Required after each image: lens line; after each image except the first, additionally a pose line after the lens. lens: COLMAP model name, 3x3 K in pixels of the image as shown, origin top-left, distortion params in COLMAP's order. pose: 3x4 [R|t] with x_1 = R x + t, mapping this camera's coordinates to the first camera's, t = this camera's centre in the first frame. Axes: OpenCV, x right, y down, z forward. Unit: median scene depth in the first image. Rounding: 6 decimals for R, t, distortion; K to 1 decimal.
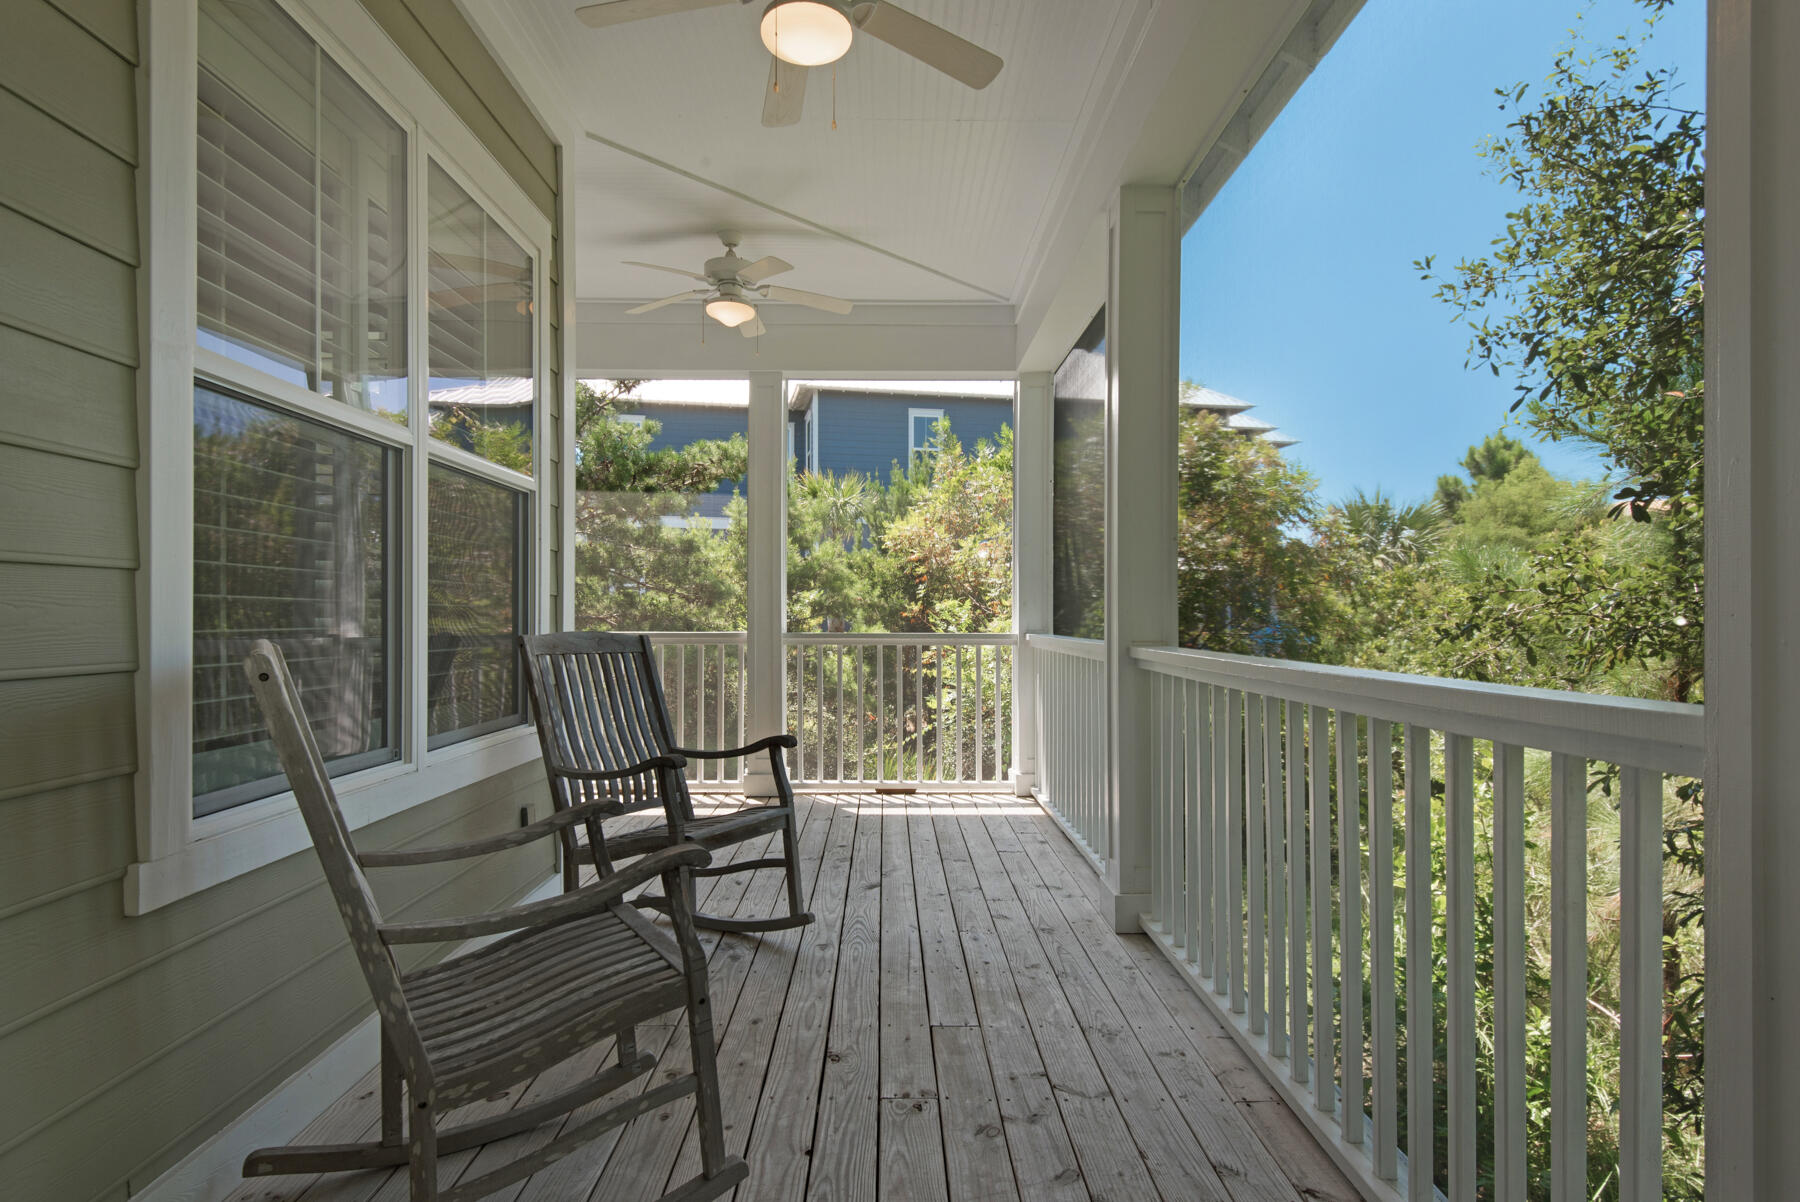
lens RADIAL K [[960.6, 0, 900.7], [0, 960.6, 612.1], [0, 0, 1]] dist [0.032783, -0.003382]
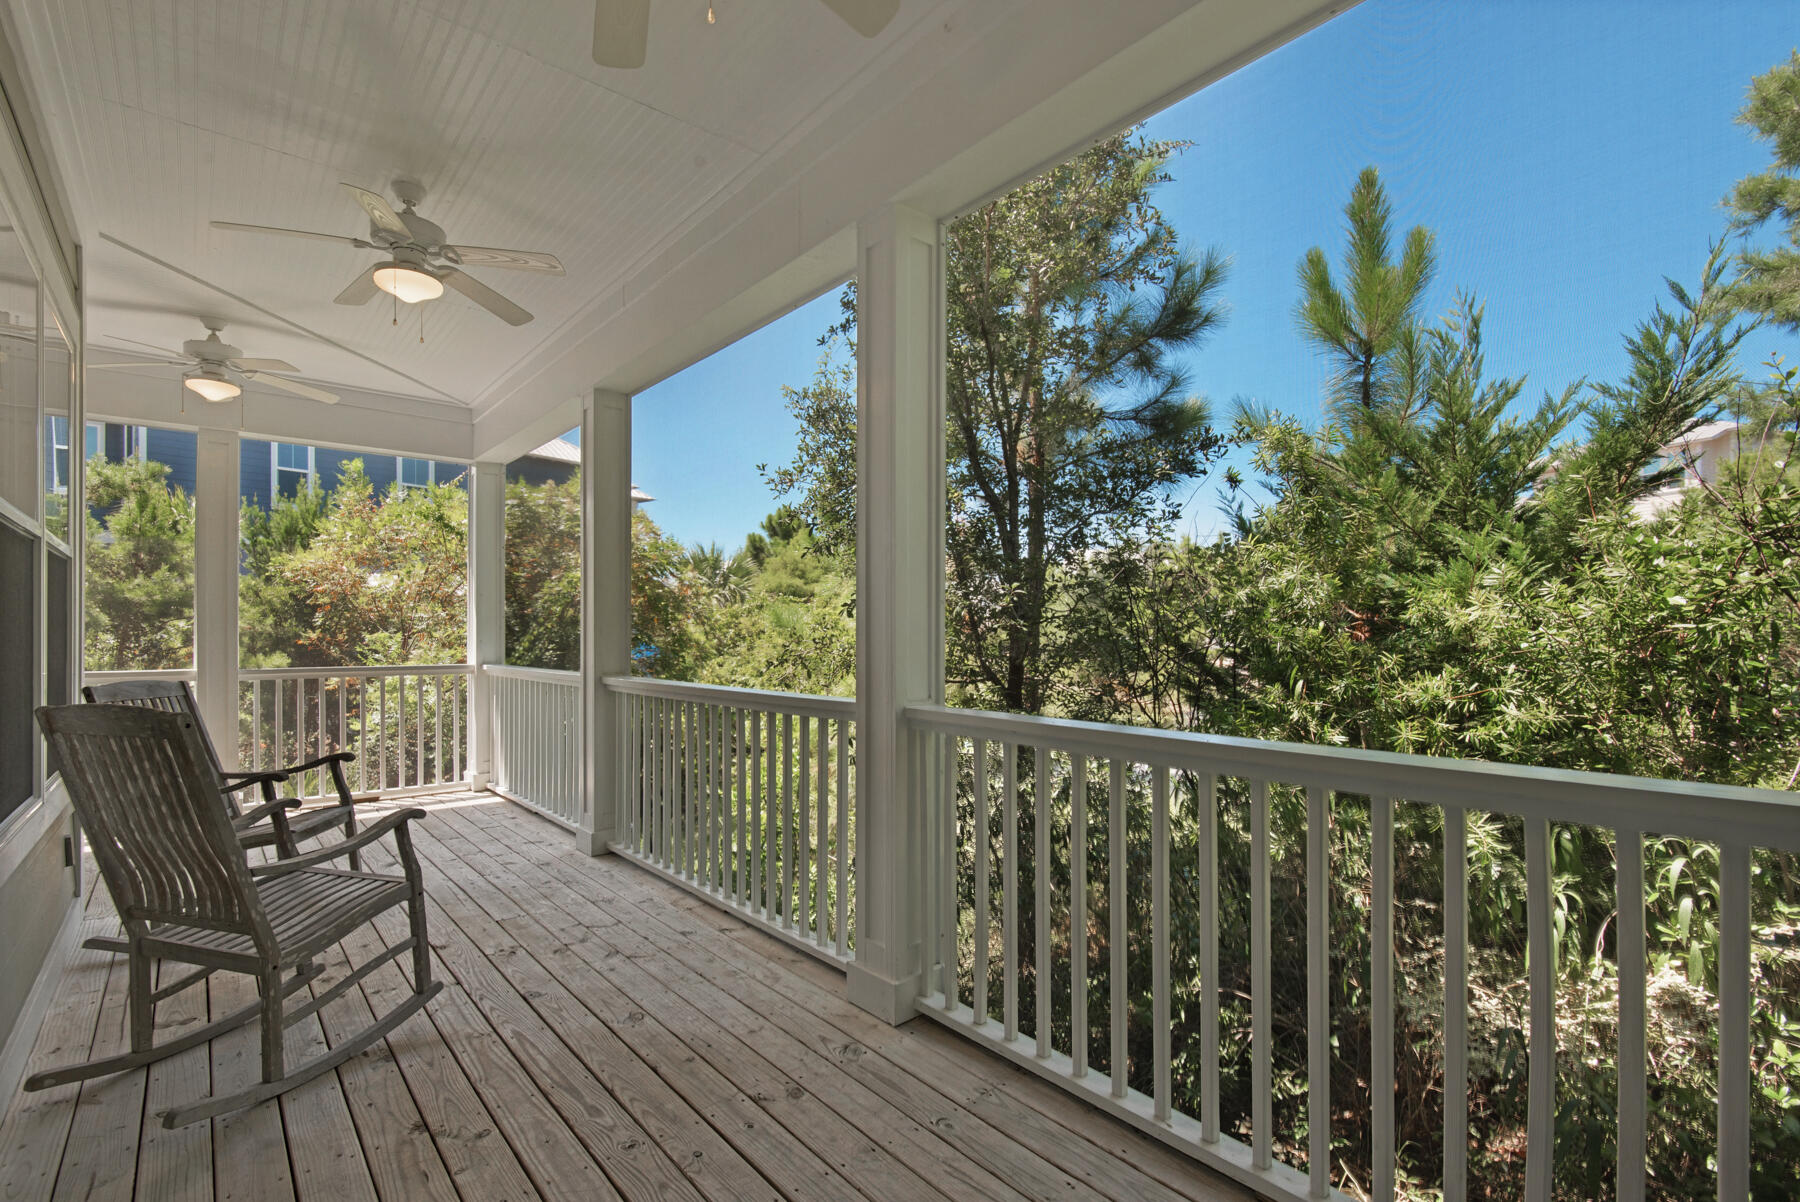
lens RADIAL K [[823.9, 0, 897.7], [0, 823.9, 631.3], [0, 0, 1]] dist [0.002515, -0.000232]
pose [[0.773071, -0.001471, 0.634317, -0.170382], [0.000739, 0.999999, 0.001419, -0.027812], [-0.634319, -0.000628, 0.773072, -0.252064]]
